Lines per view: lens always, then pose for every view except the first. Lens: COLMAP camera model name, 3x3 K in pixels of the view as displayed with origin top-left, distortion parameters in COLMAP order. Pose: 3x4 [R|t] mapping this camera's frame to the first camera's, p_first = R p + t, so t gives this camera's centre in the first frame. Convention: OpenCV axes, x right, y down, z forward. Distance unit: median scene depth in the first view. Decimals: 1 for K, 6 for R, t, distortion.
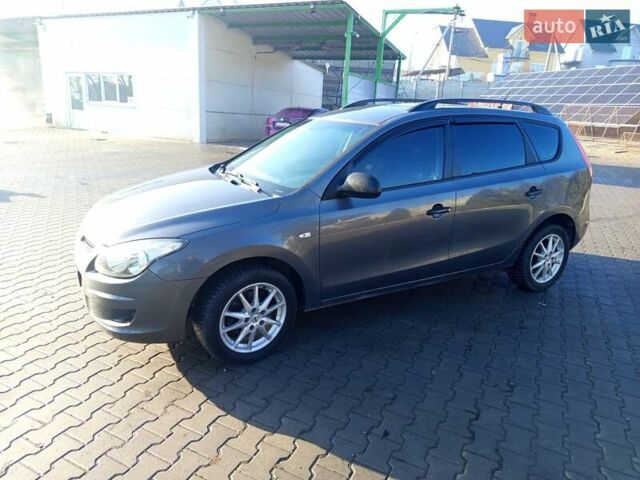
lens RADIAL K [[475.1, 0, 319.1], [0, 475.1, 232.7], [0, 0, 1]] dist [0.003271, -0.011036]
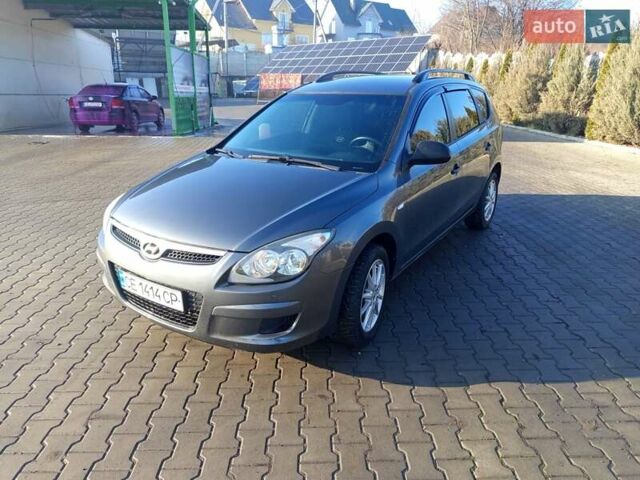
lens RADIAL K [[475.1, 0, 319.1], [0, 475.1, 232.7], [0, 0, 1]] dist [0.003271, -0.011036]
pose [[0.870740, -0.177182, 0.458714, -0.145257], [0.152158, 0.984130, 0.091299, -0.013042], [-0.467611, -0.009701, 0.883881, 0.035182]]
